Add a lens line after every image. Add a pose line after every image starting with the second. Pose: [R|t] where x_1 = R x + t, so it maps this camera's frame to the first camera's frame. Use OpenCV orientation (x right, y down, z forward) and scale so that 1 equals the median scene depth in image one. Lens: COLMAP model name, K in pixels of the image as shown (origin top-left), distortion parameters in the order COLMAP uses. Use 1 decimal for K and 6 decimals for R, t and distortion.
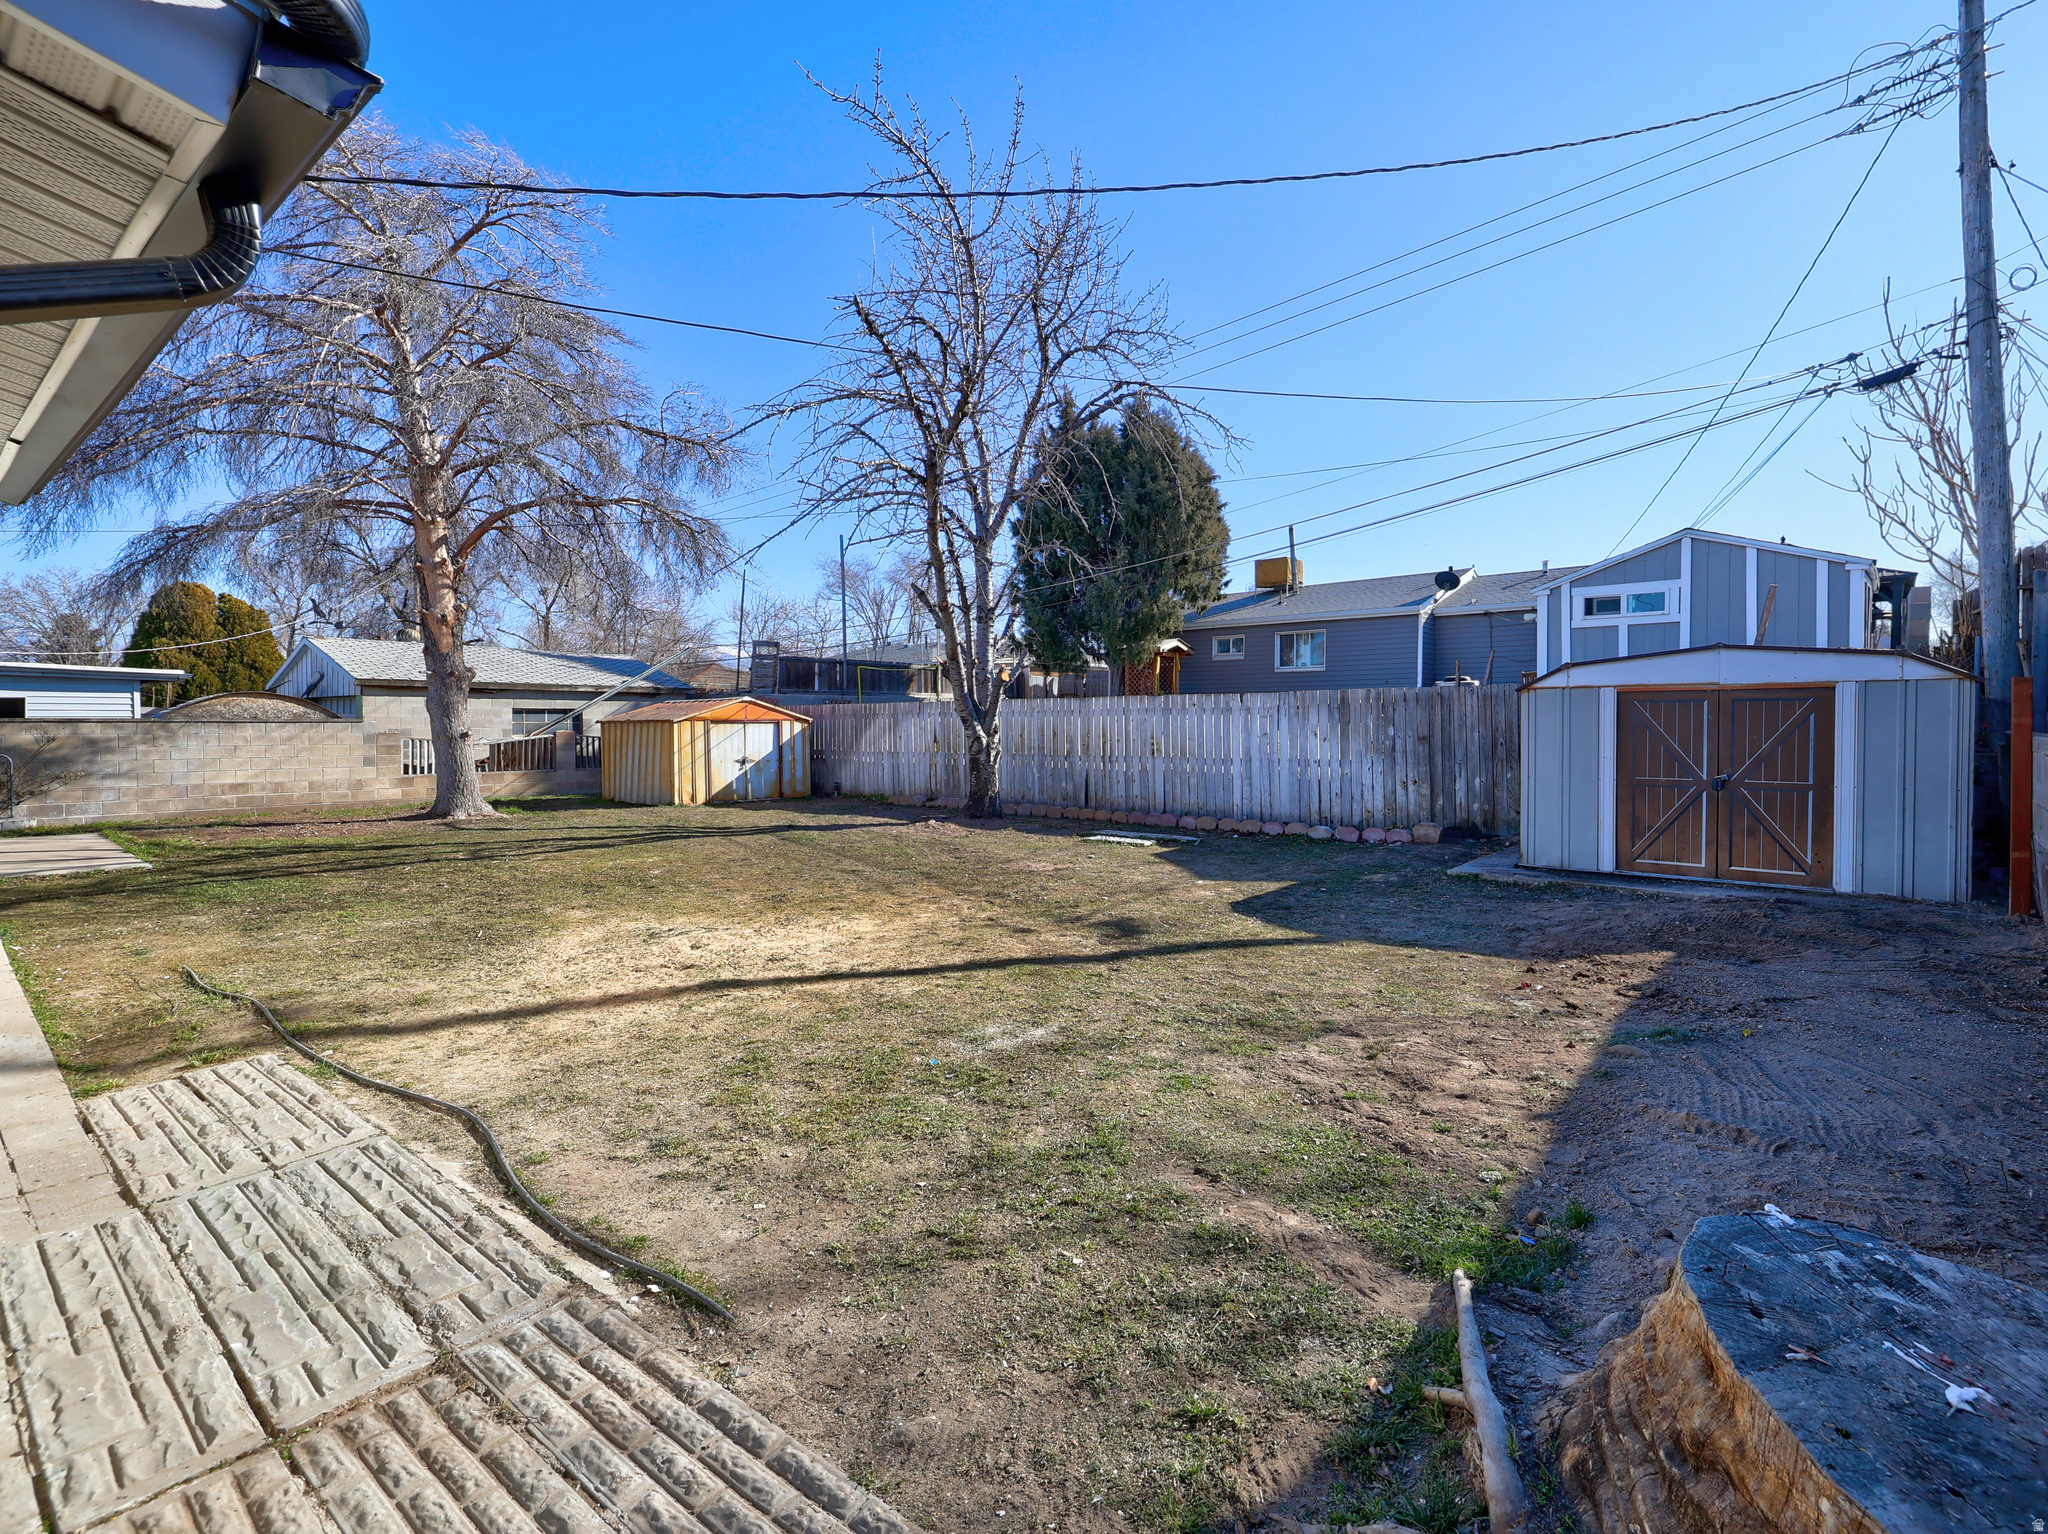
lens RADIAL K [[995.1, 0, 1016.0], [0, 995.1, 754.2], [0, 0, 1]] dist [-0.001948, -0.000511]
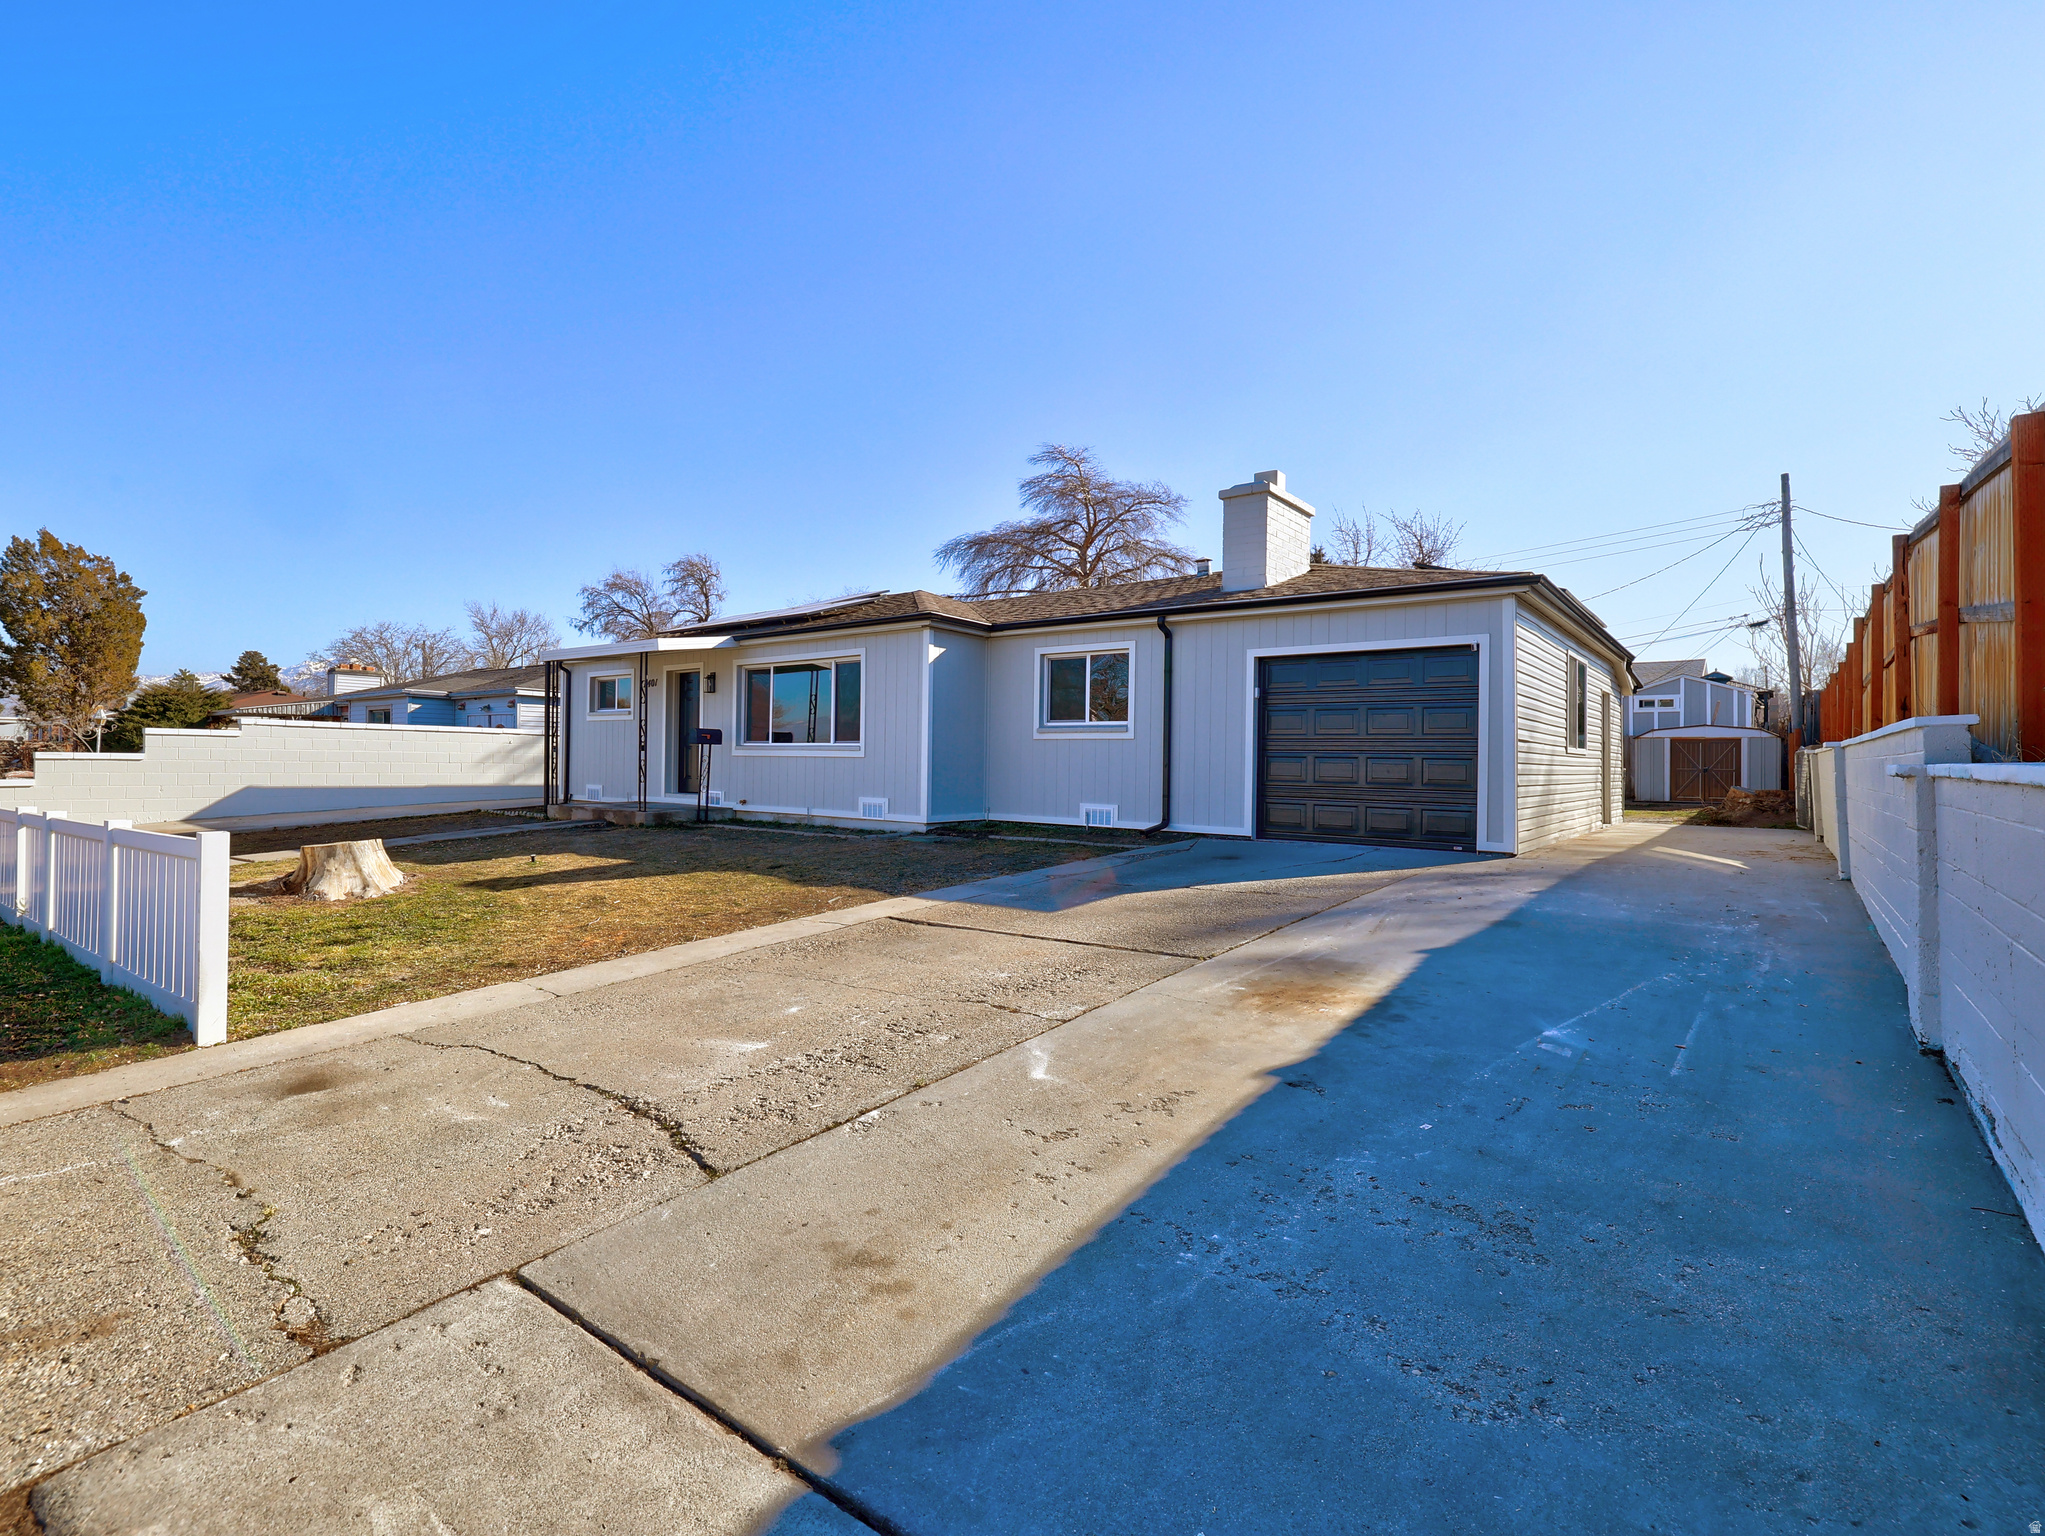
lens RADIAL K [[993.6, 0, 1014.5], [0, 993.6, 755.3], [0, 0, 1]] dist [-0.001948, -0.000511]
pose [[0.998295, 0.016328, 0.056047, -1.264079], [-0.014066, 0.999080, -0.040519, 0.109609], [-0.056657, 0.039661, 0.997606, -1.536366]]
